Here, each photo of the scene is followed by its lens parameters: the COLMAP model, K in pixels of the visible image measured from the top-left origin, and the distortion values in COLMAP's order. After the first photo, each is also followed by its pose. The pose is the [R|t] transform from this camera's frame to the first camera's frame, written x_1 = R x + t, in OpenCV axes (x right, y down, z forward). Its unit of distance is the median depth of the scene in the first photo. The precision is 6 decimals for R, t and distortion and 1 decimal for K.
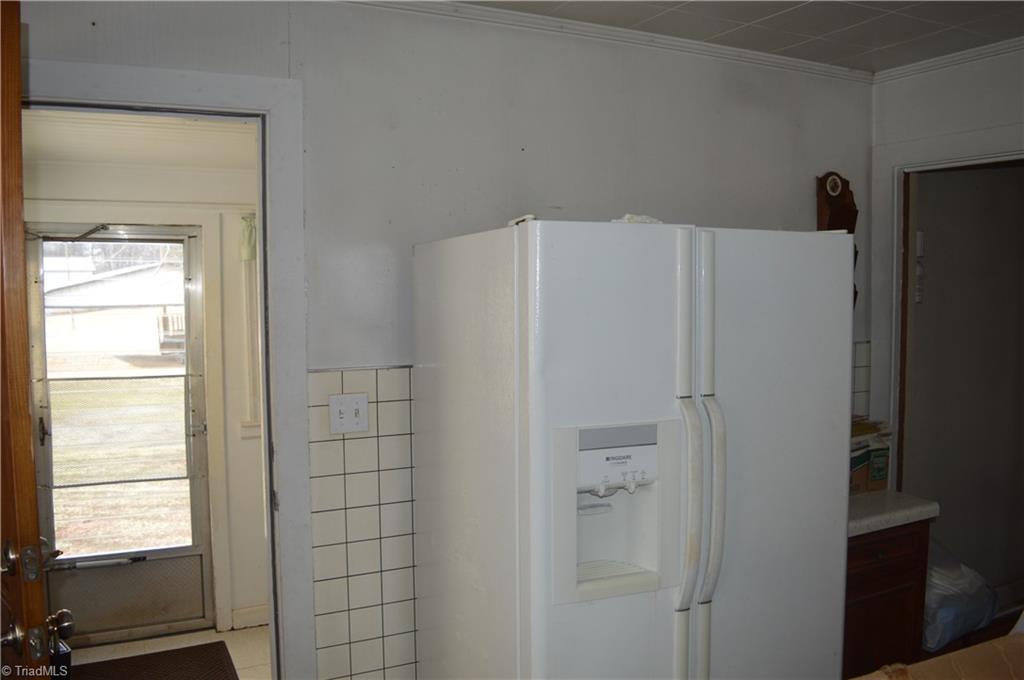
lens RADIAL K [[792.8, 0, 512.0], [0, 792.8, 340.0], [0, 0, 1]] dist [-0.080289, 0.004891]
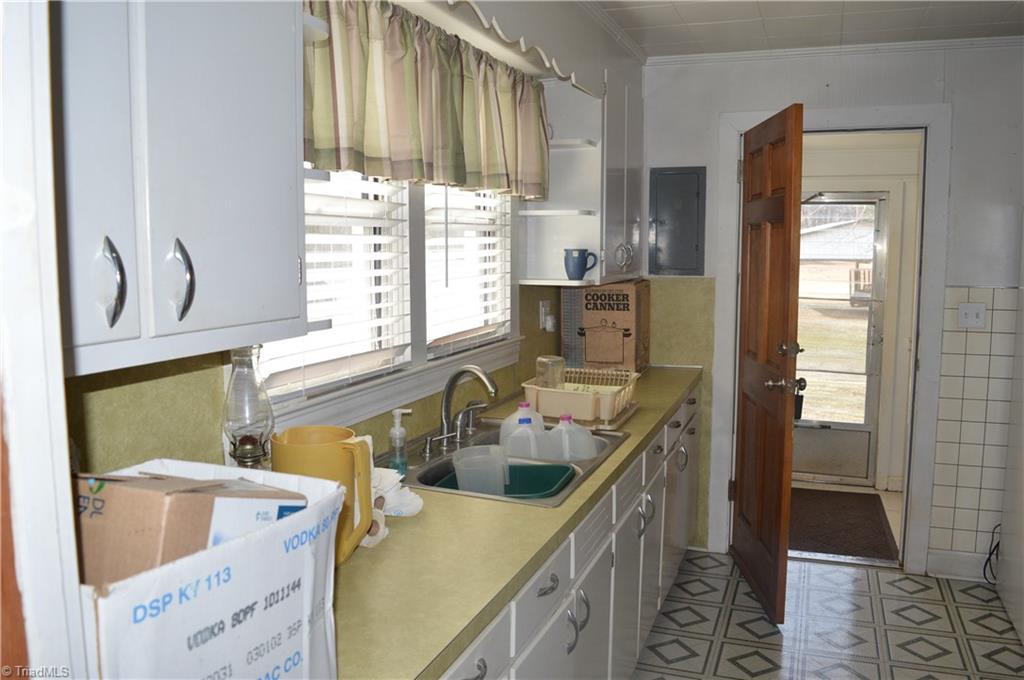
lens RADIAL K [[792.8, 0, 512.0], [0, 792.8, 340.0], [0, 0, 1]] dist [-0.080289, 0.004891]
pose [[0.672290, 0.086693, -0.735194, 0.177171], [-0.046729, 0.996108, 0.074728, 0.041365], [0.738812, -0.015884, 0.673725, -0.401861]]
